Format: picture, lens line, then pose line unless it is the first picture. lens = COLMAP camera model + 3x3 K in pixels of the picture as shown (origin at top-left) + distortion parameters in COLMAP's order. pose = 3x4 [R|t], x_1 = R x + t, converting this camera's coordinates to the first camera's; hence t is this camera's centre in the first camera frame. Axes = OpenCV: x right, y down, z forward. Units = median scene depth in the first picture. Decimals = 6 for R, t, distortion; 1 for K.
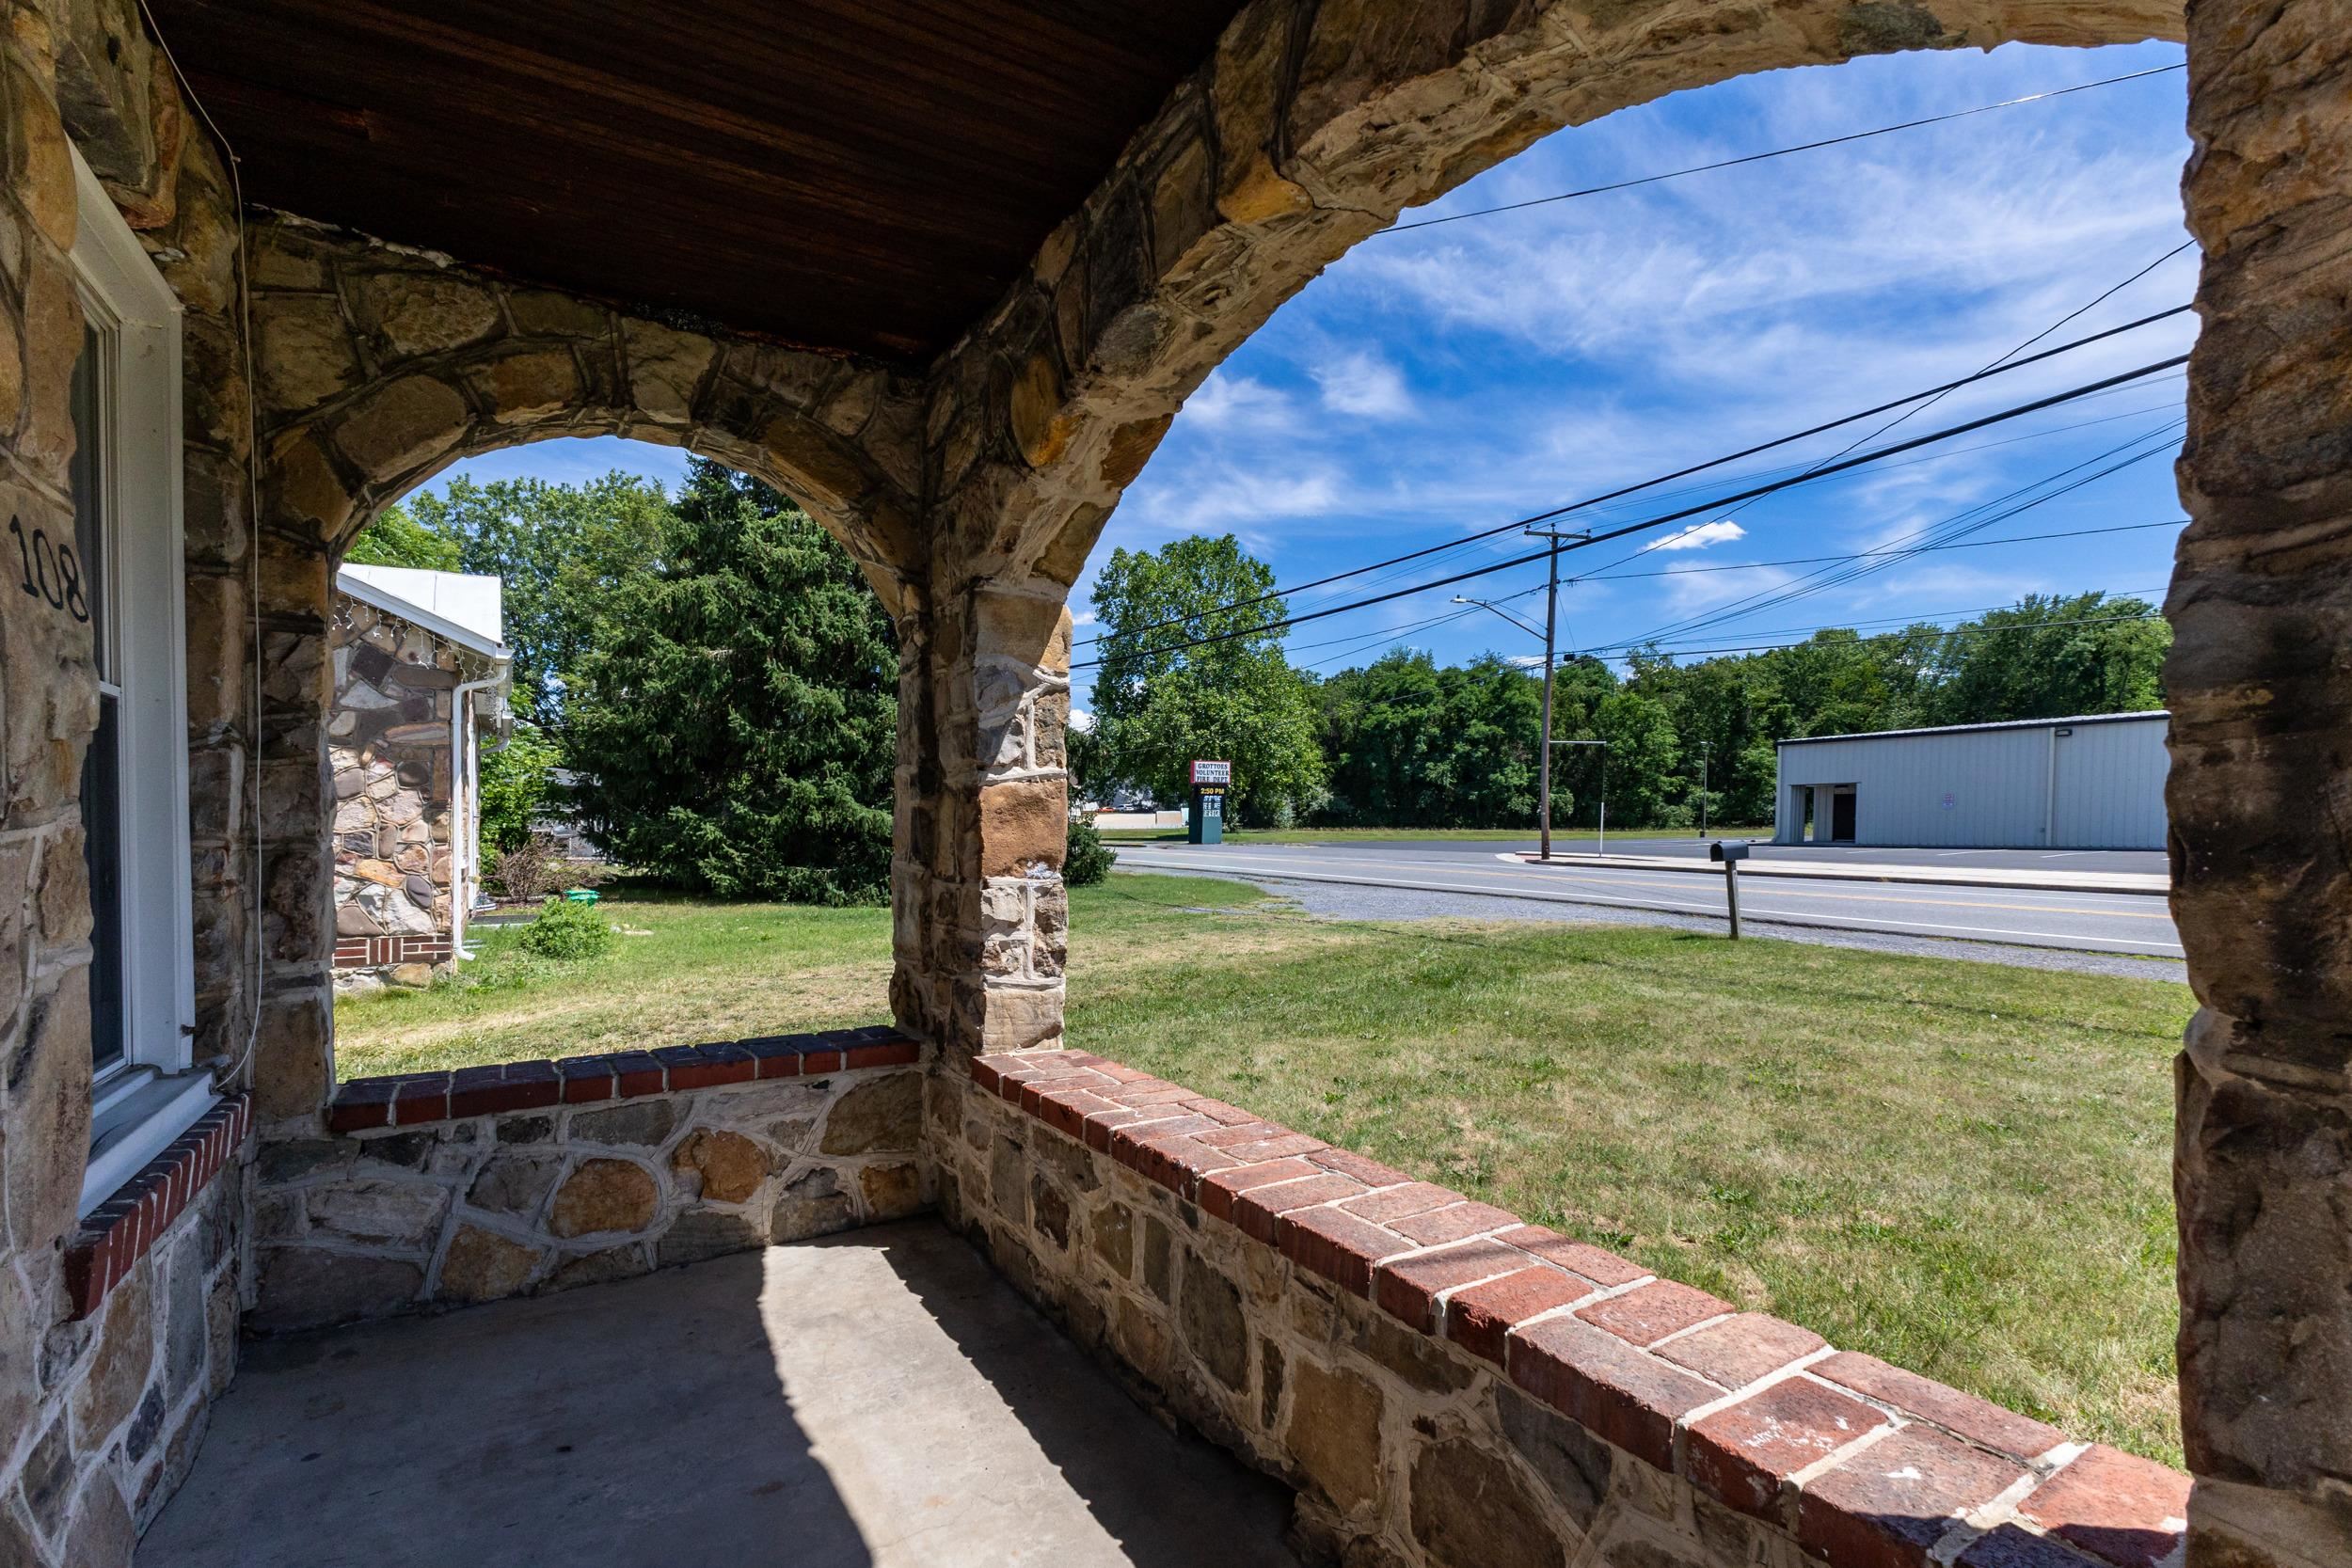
lens RADIAL K [[1064.3, 0, 1152.2], [0, 1064.3, 839.0], [0, 0, 1]] dist [0.018327, -0.002697]
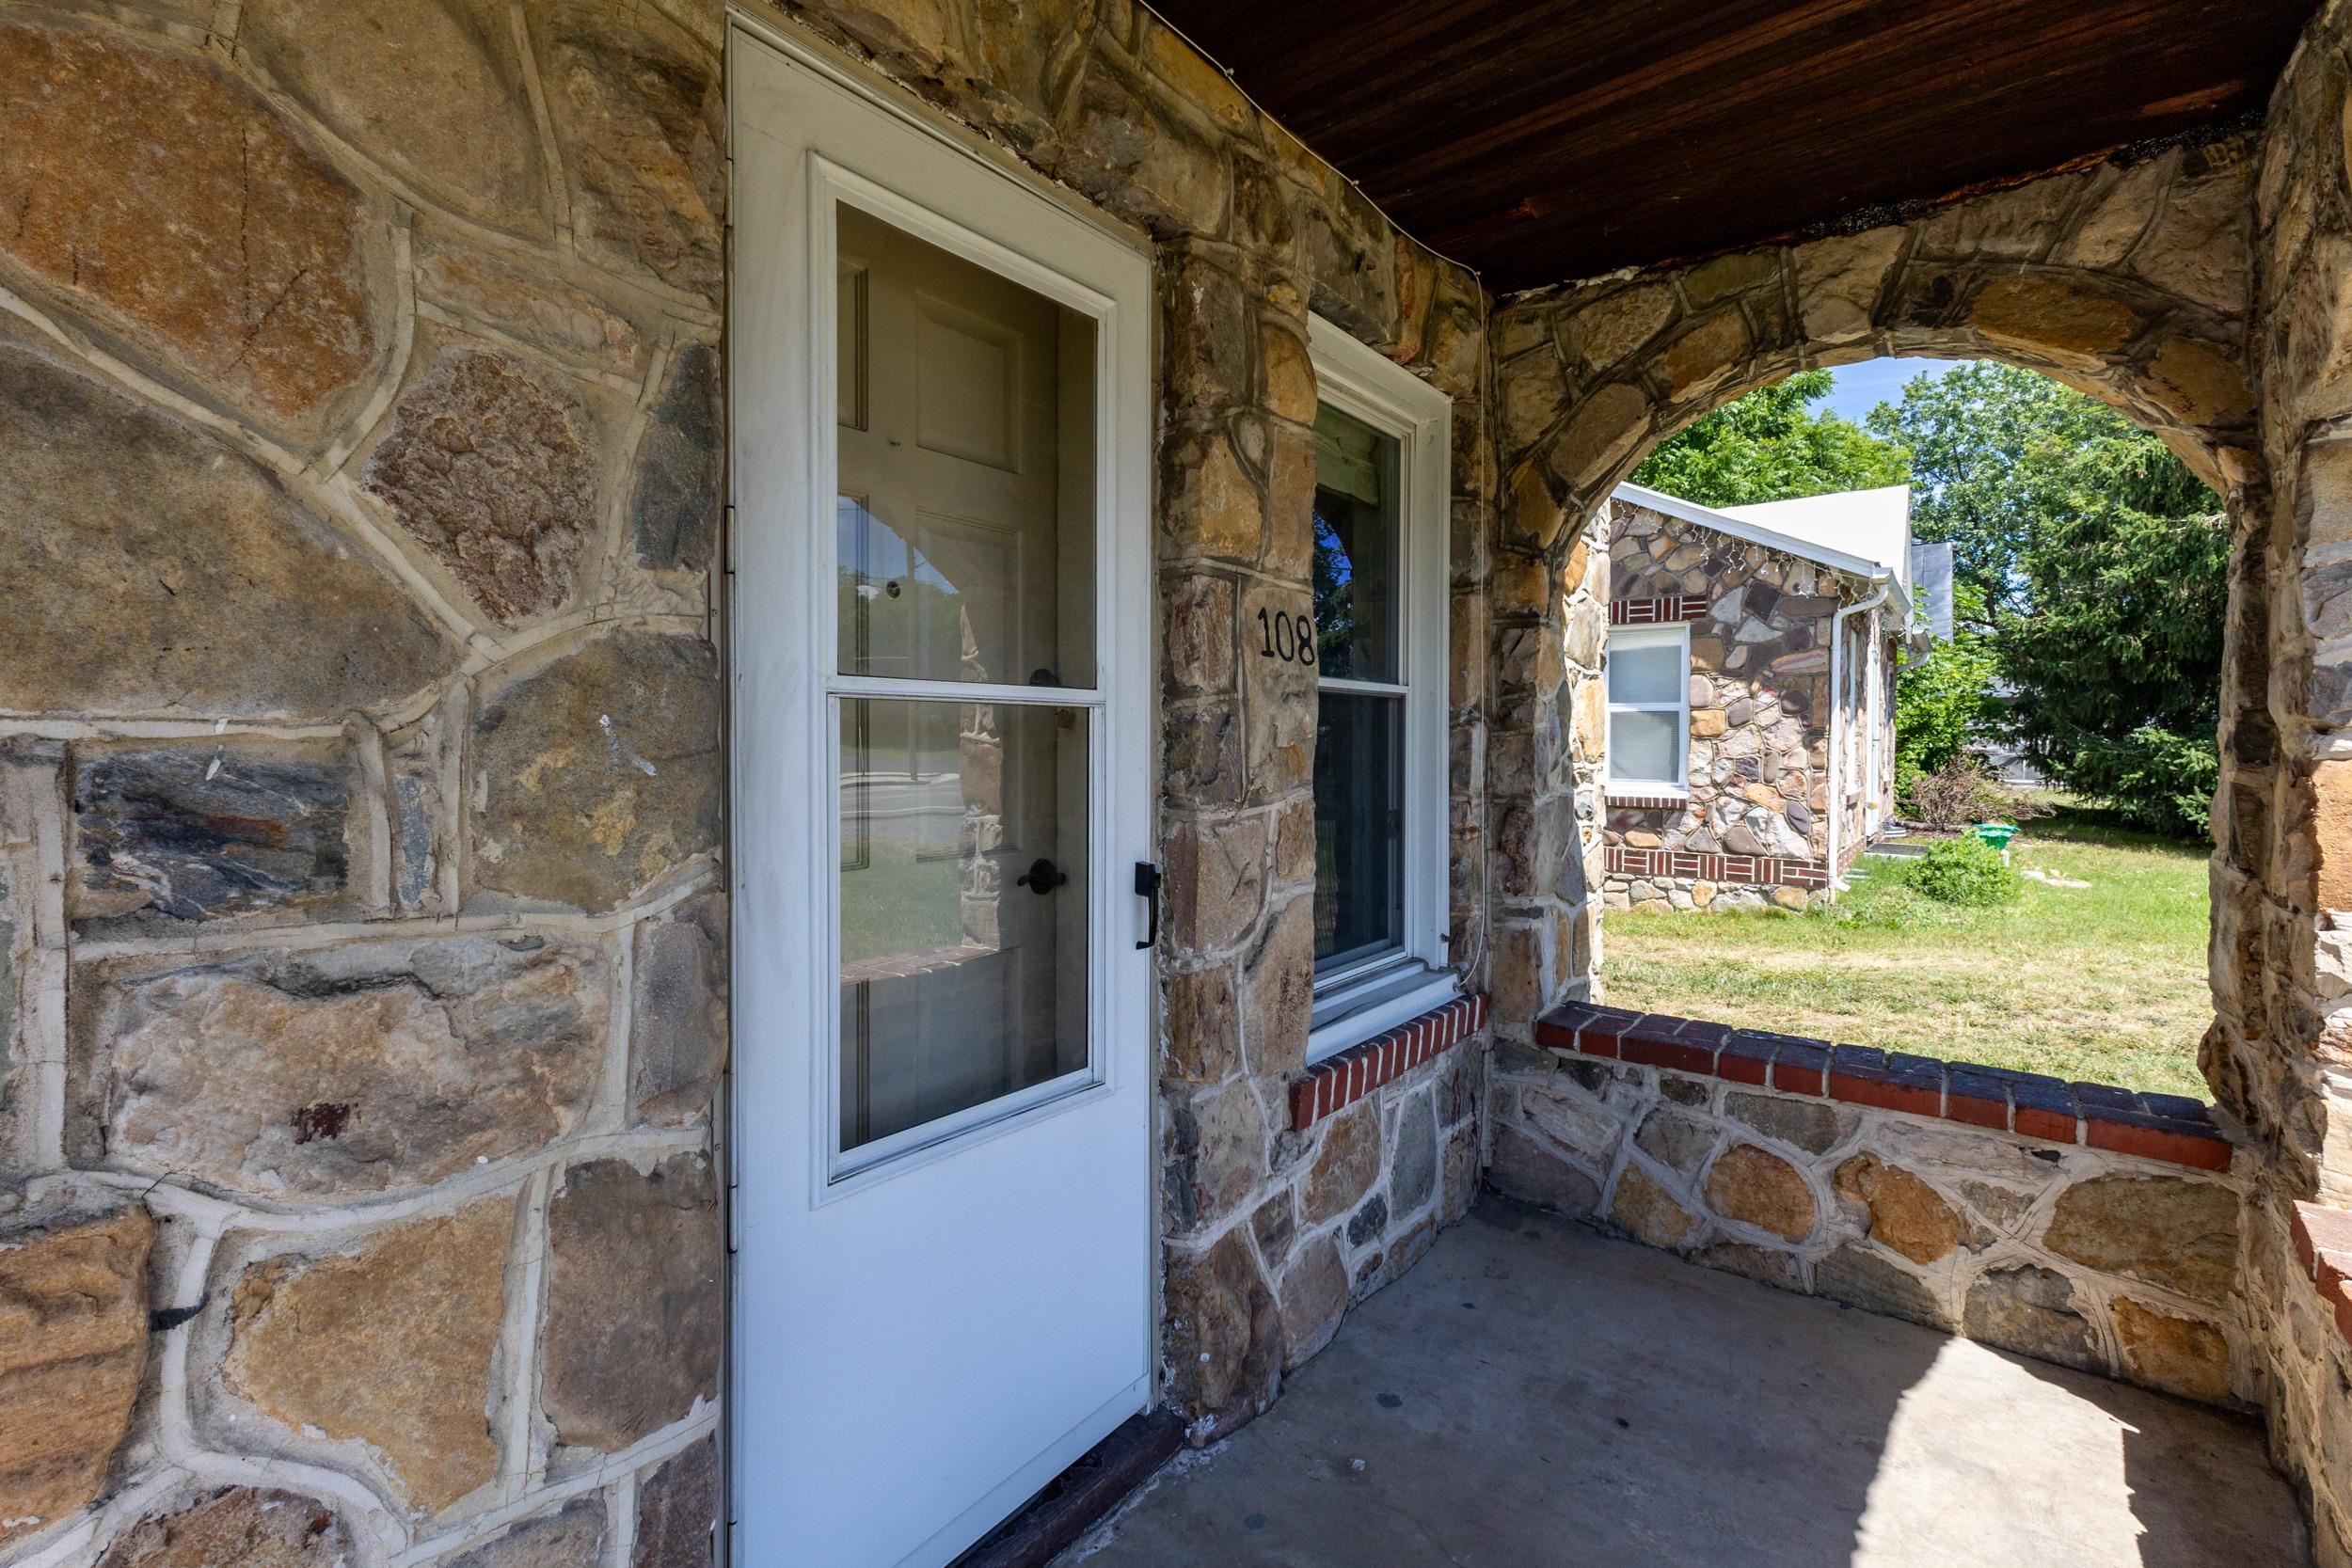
lens RADIAL K [[1064.3, 0, 1121.4], [0, 1064.3, 731.2], [0, 0, 1]] dist [0.018327, -0.002697]
pose [[0.356218, -0.008533, -0.934364, 0.175833], [-0.010980, 0.999851, -0.013318, -0.050291], [0.934338, 0.015004, 0.356071, 0.133807]]
